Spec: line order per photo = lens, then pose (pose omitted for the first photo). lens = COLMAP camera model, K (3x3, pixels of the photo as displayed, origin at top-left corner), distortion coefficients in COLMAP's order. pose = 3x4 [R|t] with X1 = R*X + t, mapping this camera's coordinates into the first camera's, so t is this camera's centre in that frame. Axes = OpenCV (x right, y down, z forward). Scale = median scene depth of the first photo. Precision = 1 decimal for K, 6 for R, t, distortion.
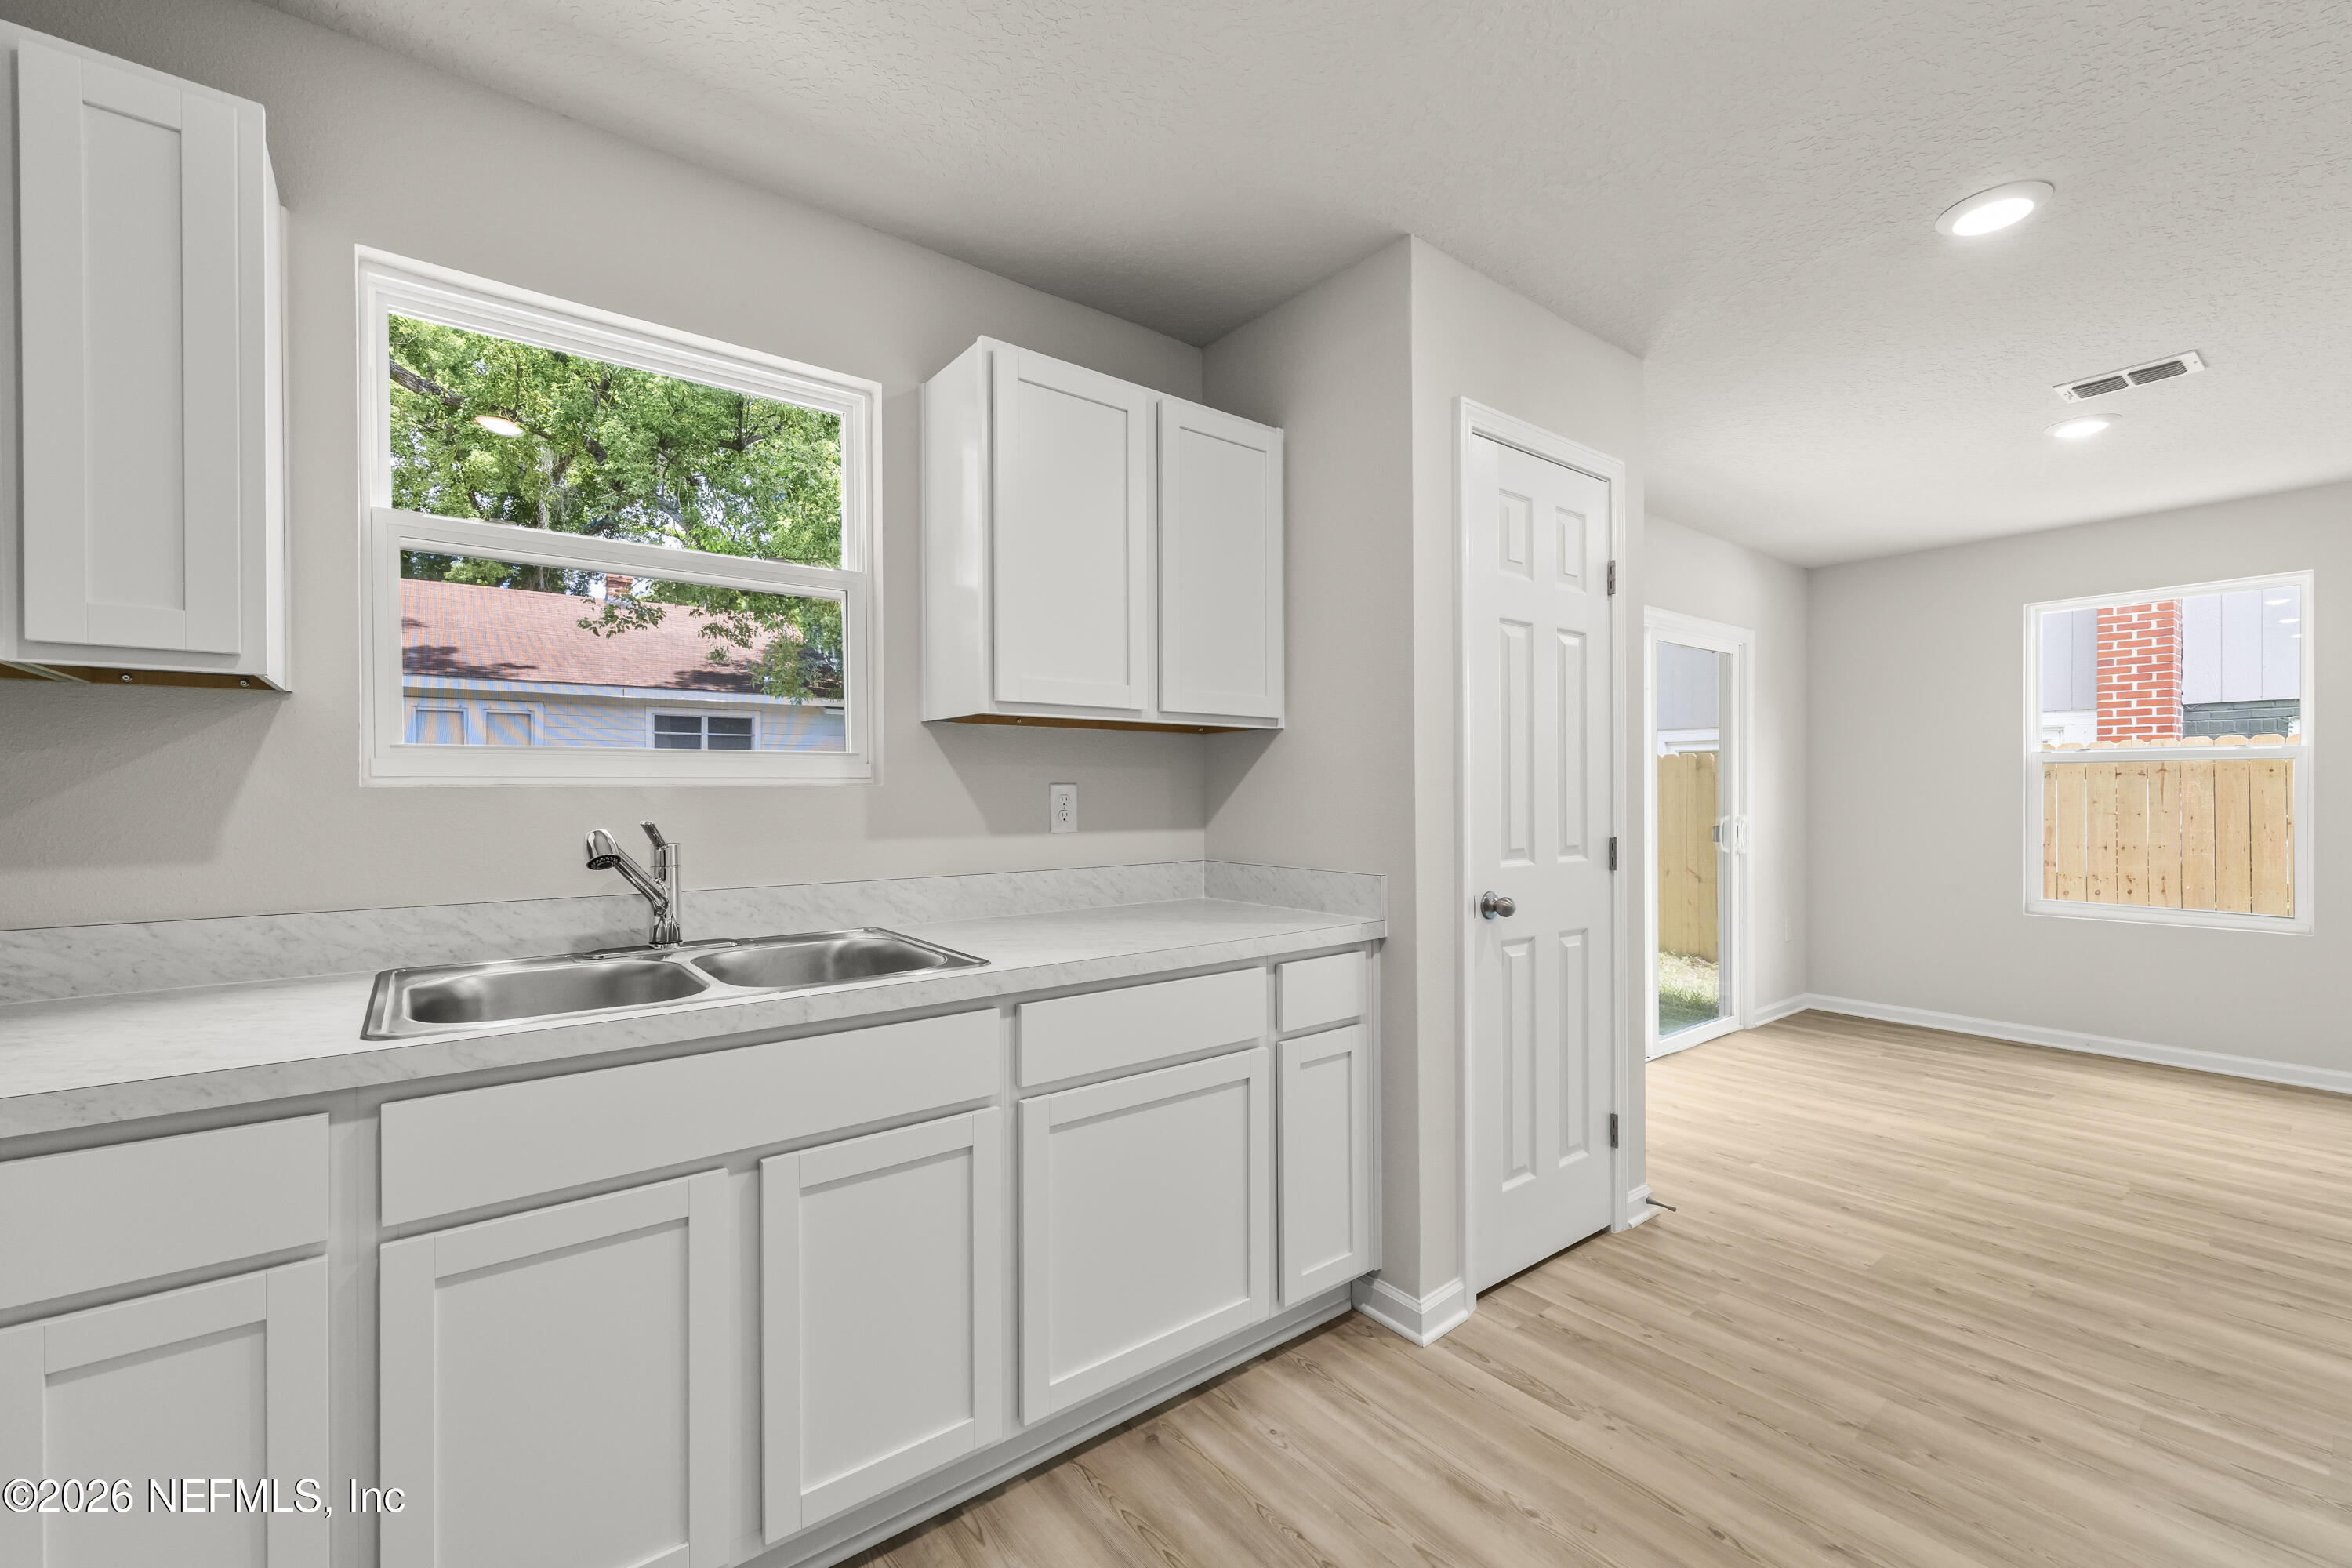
lens RADIAL K [[952.9, 0, 1176.0], [0, 952.9, 784.0], [0, 0, 1]] dist [0.000256, 0.000197]
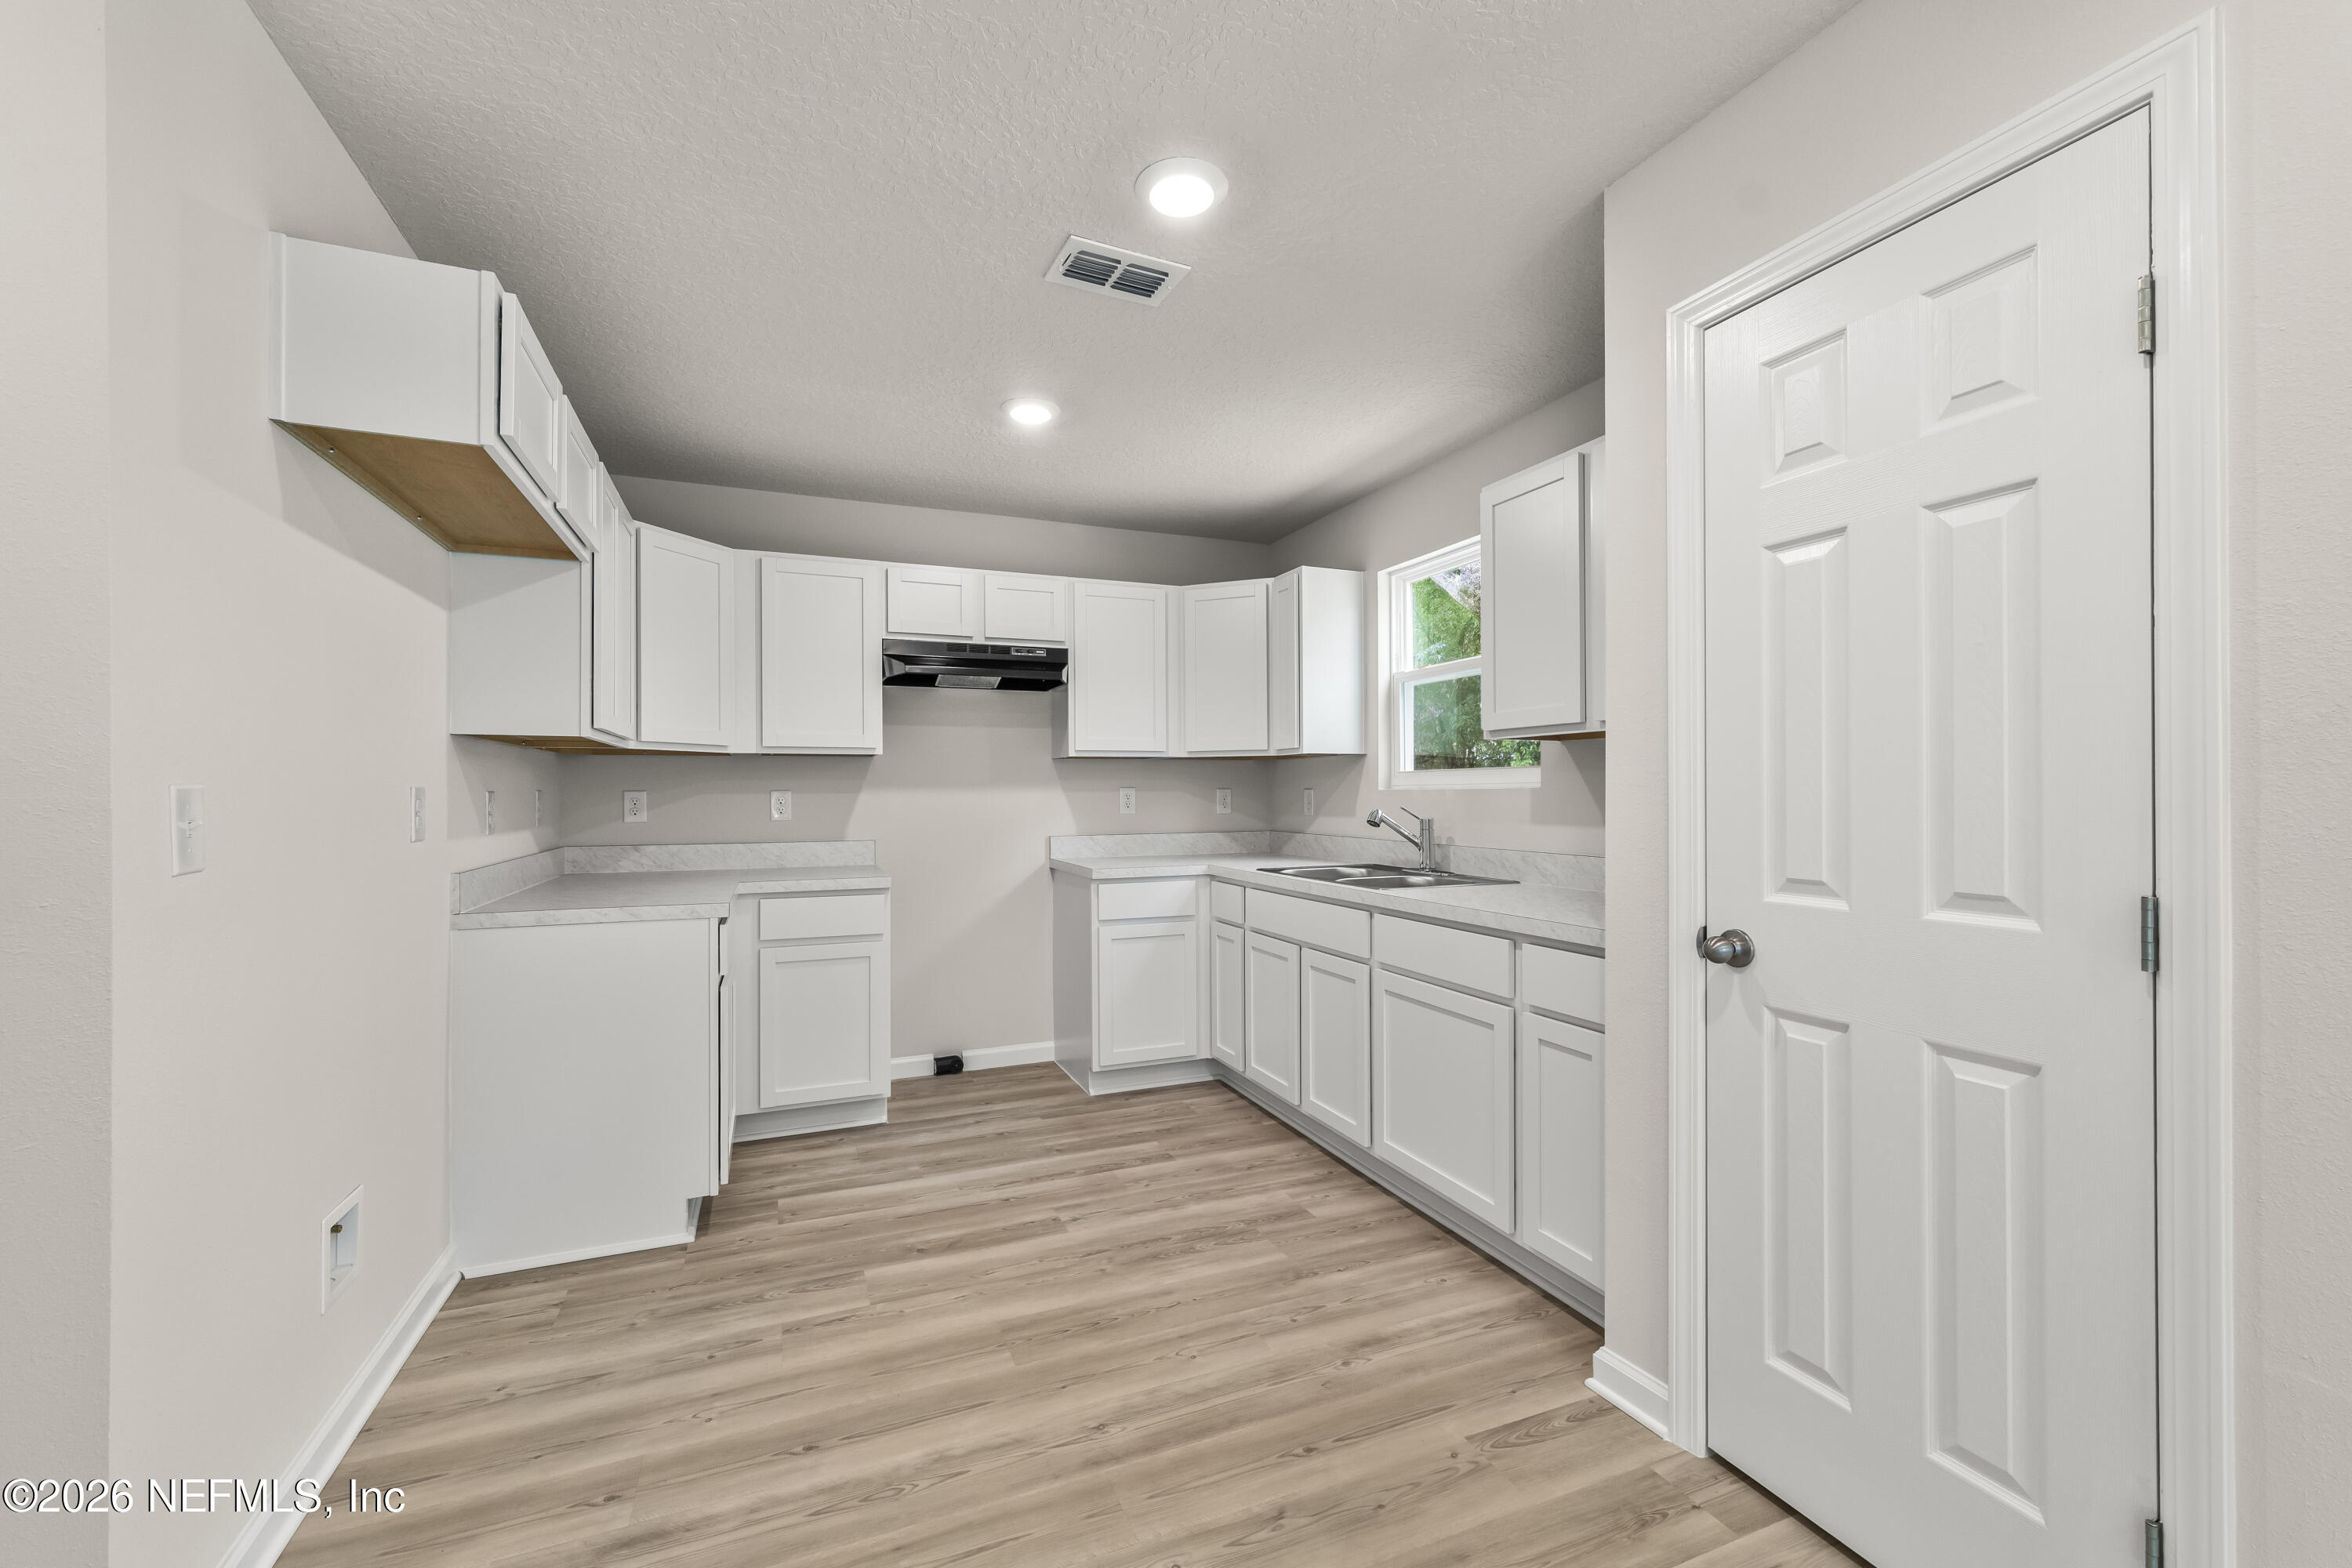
lens RADIAL K [[952.9, 0, 1176.0], [0, 952.9, 784.0], [0, 0, 1]] dist [0.000256, 0.000197]
pose [[-0.257825, -0.008300, -0.966156, 1.442562], [0.005471, 0.999935, -0.010050, 0.007320], [0.966176, -0.007877, -0.257763, 0.969423]]
